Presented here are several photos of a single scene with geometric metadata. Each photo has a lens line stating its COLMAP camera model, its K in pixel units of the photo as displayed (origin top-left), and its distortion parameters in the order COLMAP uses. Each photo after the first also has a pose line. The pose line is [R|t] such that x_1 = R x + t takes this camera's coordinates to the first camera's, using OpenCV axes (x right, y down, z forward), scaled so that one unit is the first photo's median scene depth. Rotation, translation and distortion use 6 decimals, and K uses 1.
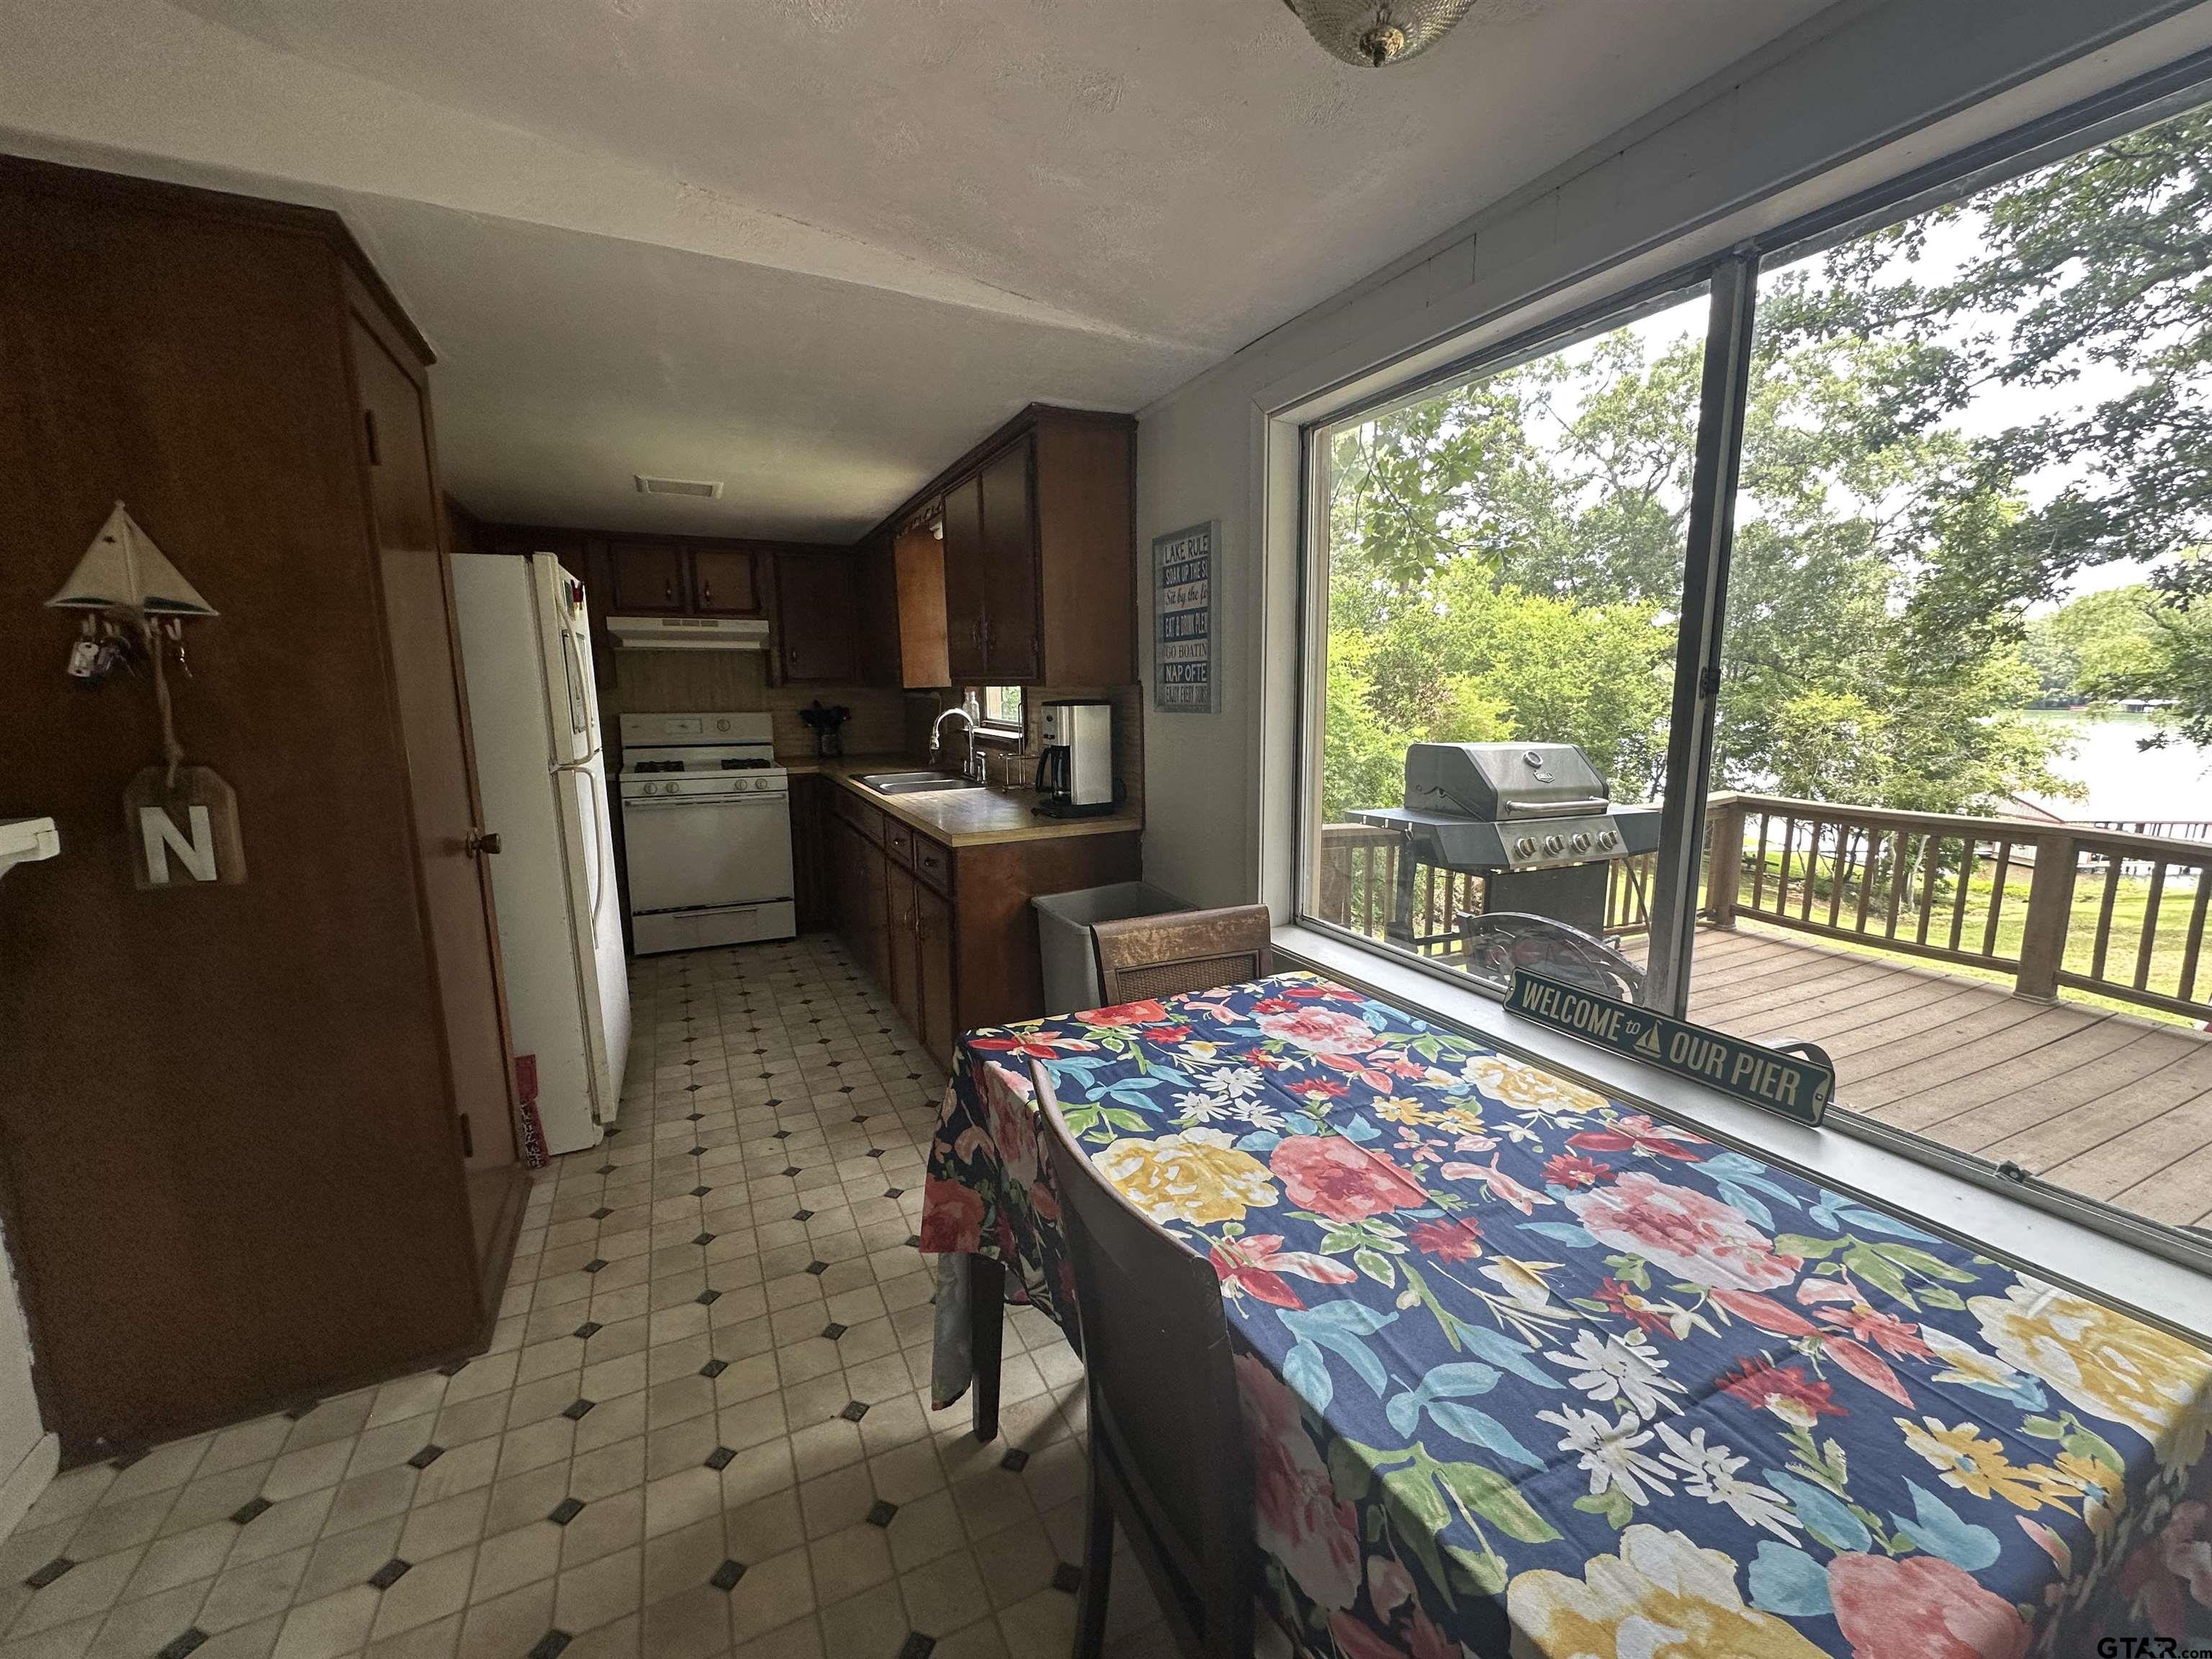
lens RADIAL K [[879.4, 0, 1104.3], [0, 879.4, 831.9], [0, 0, 1]] dist [-0.002076, 0.000458]
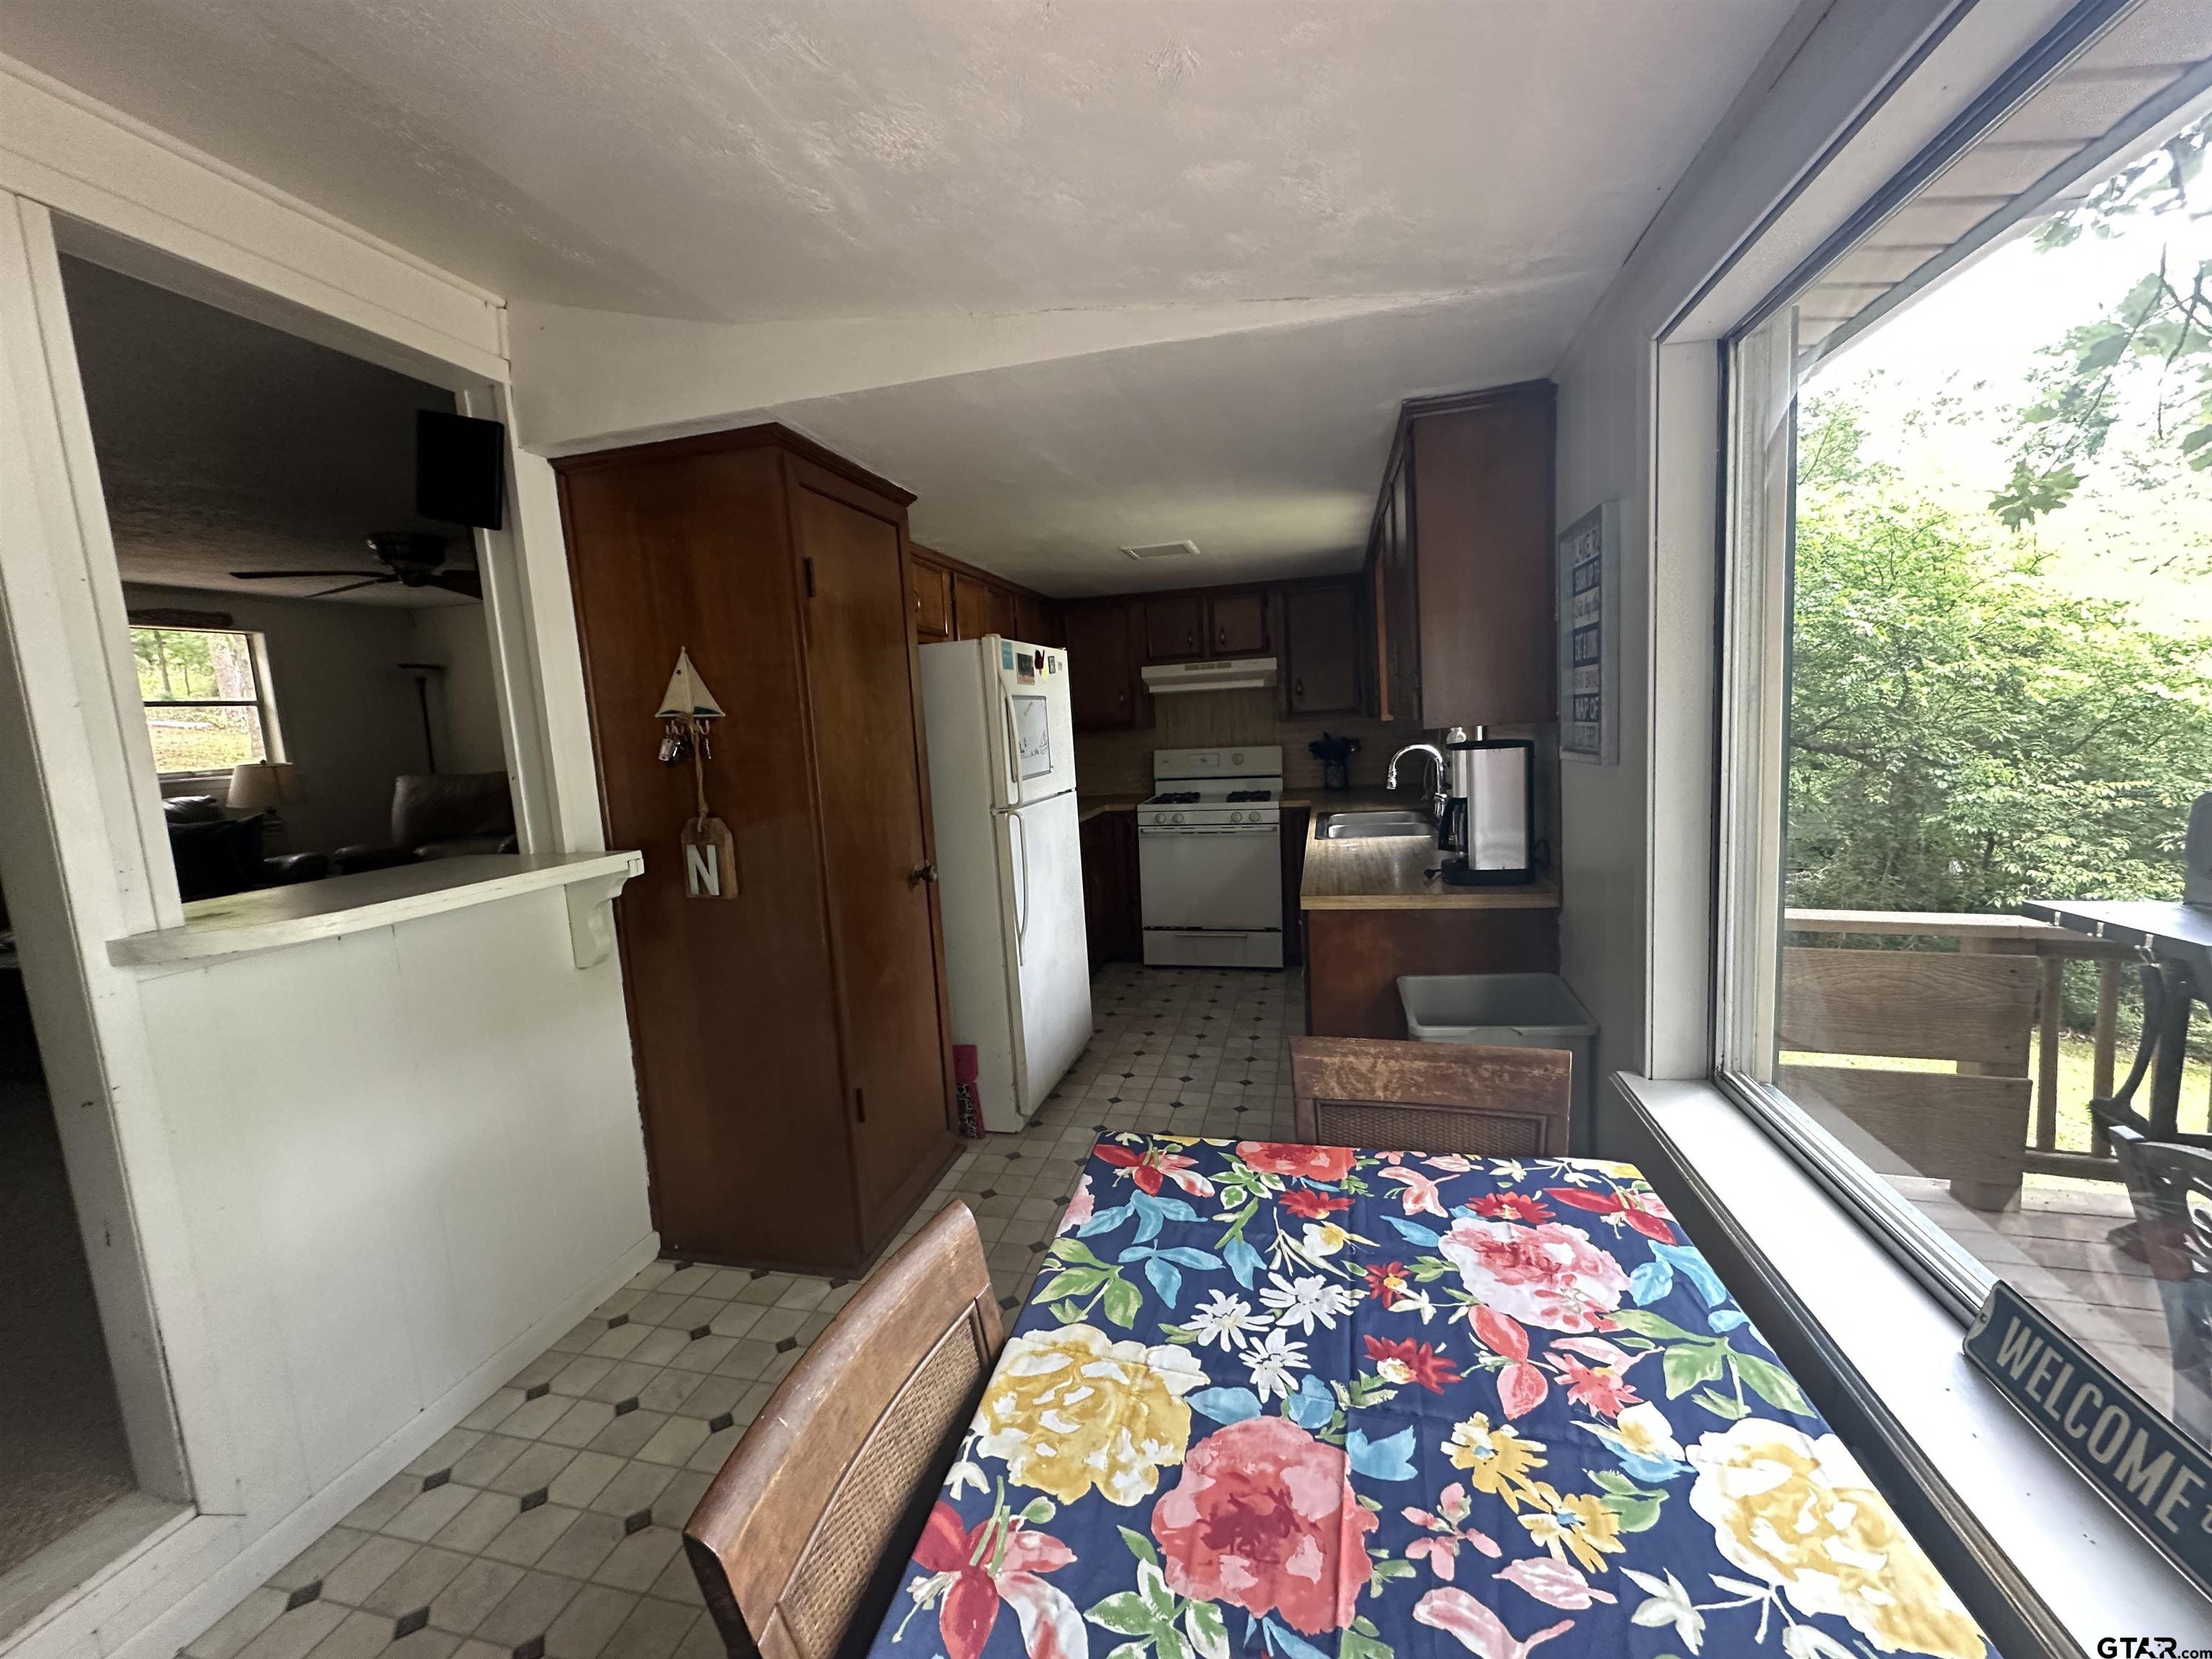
lens RADIAL K [[879.4, 0, 1103.6], [0, 879.4, 830.6], [0, 0, 1]] dist [-0.002076, 0.000458]
pose [[0.765653, 0.043853, -0.641758, 0.418047], [-0.055598, 0.998451, 0.001896, -0.090655], [0.640847, 0.034228, 0.766905, 0.276237]]
